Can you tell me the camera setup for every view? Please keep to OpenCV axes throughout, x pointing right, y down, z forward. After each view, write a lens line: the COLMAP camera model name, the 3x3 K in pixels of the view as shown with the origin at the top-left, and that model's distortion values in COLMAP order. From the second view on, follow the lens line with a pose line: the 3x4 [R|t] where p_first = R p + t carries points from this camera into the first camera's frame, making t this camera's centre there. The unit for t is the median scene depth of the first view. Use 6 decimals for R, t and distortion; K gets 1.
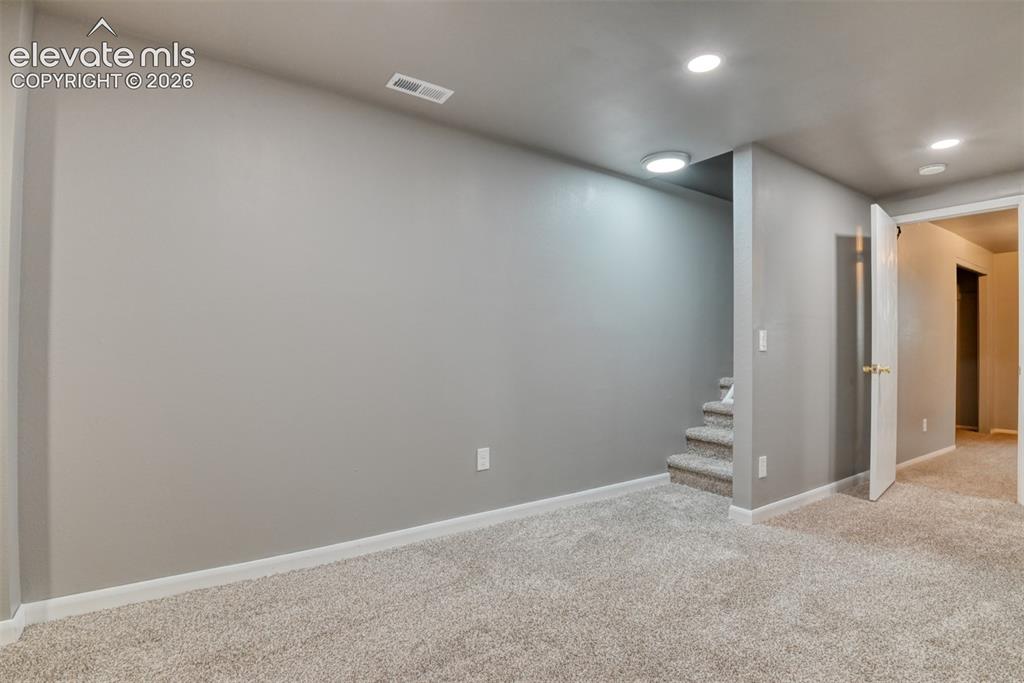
lens RADIAL K [[510.0, 0, 506.4], [0, 510.0, 346.4], [0, 0, 1]] dist [-0.027151, -0.005488]
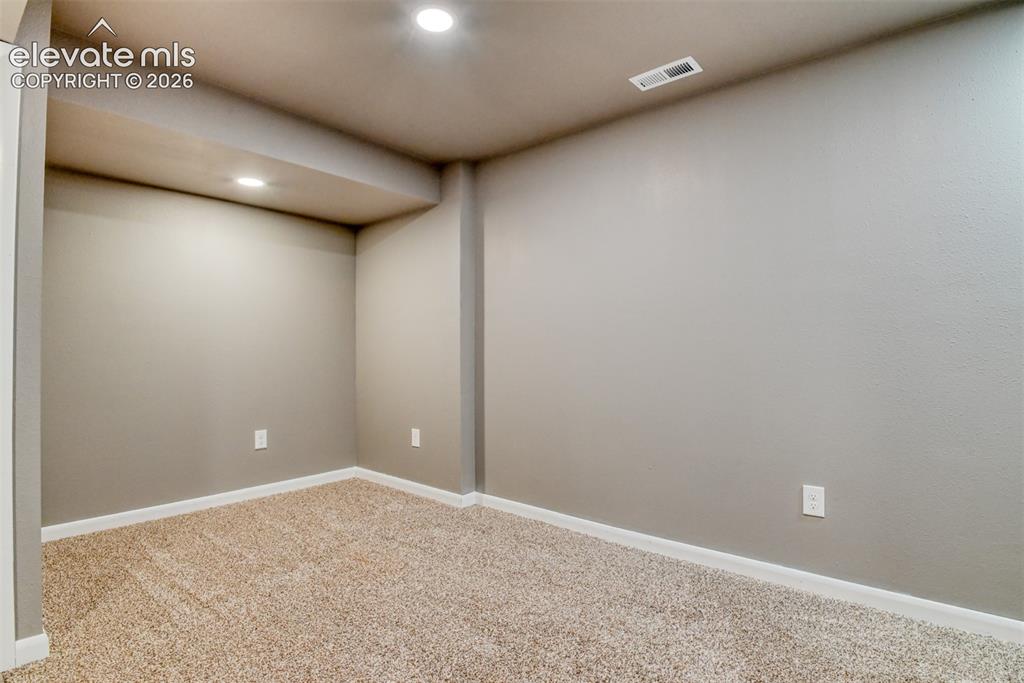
lens RADIAL K [[510.0, 0, 506.4], [0, 510.0, 346.4], [0, 0, 1]] dist [-0.027151, -0.005488]
pose [[0.248794, -0.011431, -0.968489, 0.728356], [0.009724, 0.999909, -0.009303, 0.002558], [0.968508, -0.007103, 0.248883, 0.527129]]
